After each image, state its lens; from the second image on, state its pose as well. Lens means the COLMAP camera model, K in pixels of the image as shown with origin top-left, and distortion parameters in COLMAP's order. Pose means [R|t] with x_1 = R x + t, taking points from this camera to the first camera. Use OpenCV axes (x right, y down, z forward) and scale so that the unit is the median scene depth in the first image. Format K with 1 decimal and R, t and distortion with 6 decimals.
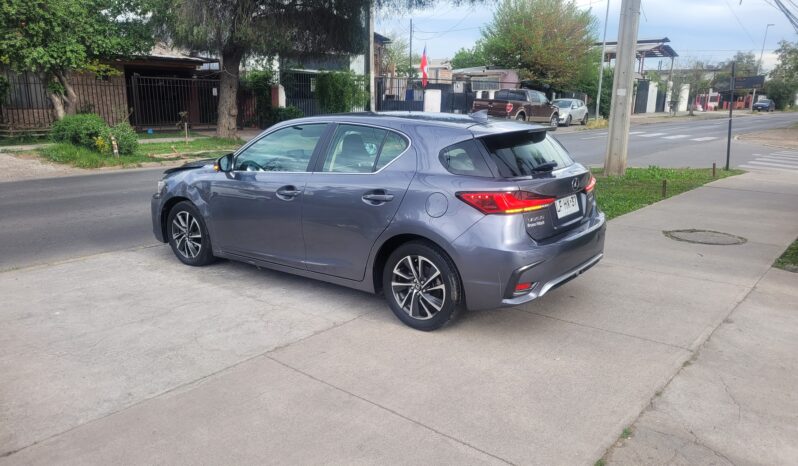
lens RADIAL K [[600.4, 0, 395.5], [0, 600.4, 243.8], [0, 0, 1]] dist [0.044984, -0.031752]
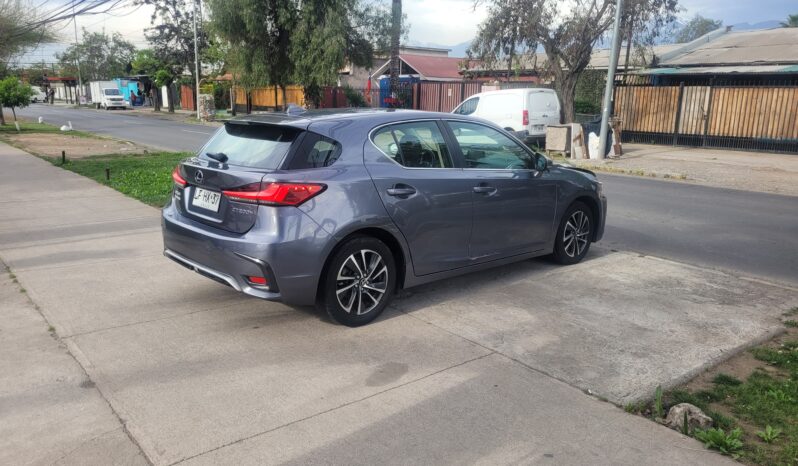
lens RADIAL K [[600.4, 0, 395.5], [0, 600.4, 243.8], [0, 0, 1]] dist [0.044984, -0.031752]
pose [[-0.179504, 0.216256, -0.959693, 1.030424], [-0.255601, 0.931783, 0.257776, -0.283298], [0.949972, 0.291571, -0.111984, 1.242713]]
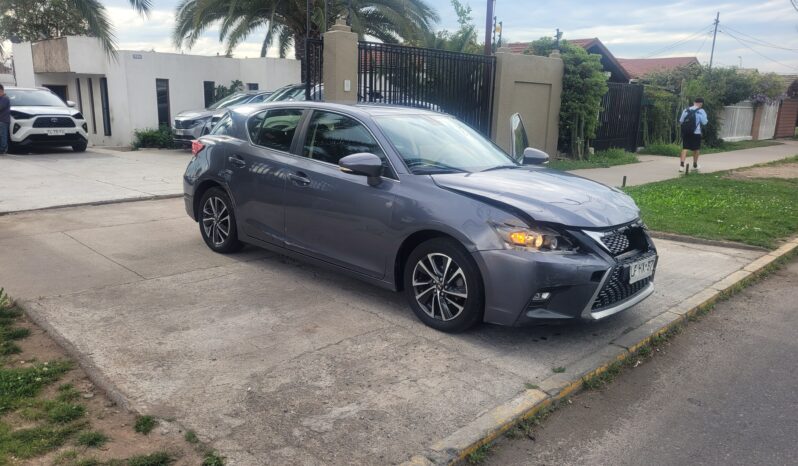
lens RADIAL K [[600.4, 0, 395.5], [0, 600.4, 243.8], [0, 0, 1]] dist [0.044984, -0.031752]
pose [[-0.995786, -0.059832, 0.069505, -0.180402], [-0.021525, 0.889184, 0.457044, -0.506355], [-0.089148, 0.453621, -0.886724, 2.143722]]
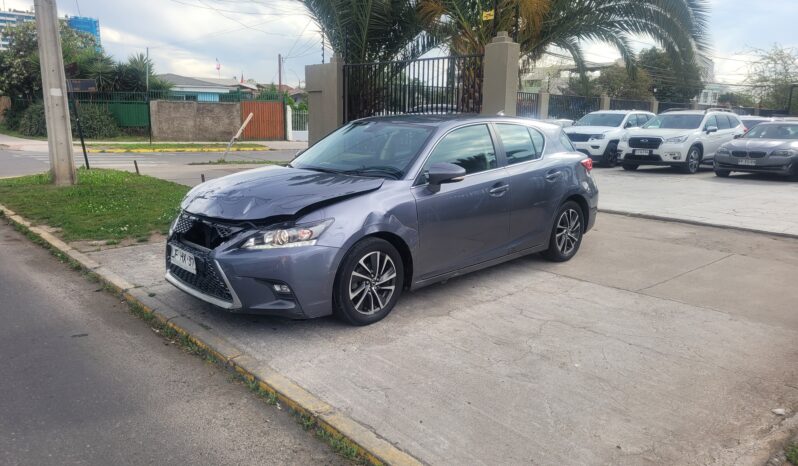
lens RADIAL K [[600.4, 0, 395.5], [0, 600.4, 243.8], [0, 0, 1]] dist [0.044984, -0.031752]
pose [[0.144436, -0.222605, 0.964150, -1.223894], [0.225576, 0.956118, 0.186958, -0.226717], [-0.963459, 0.190486, 0.188312, 0.963629]]
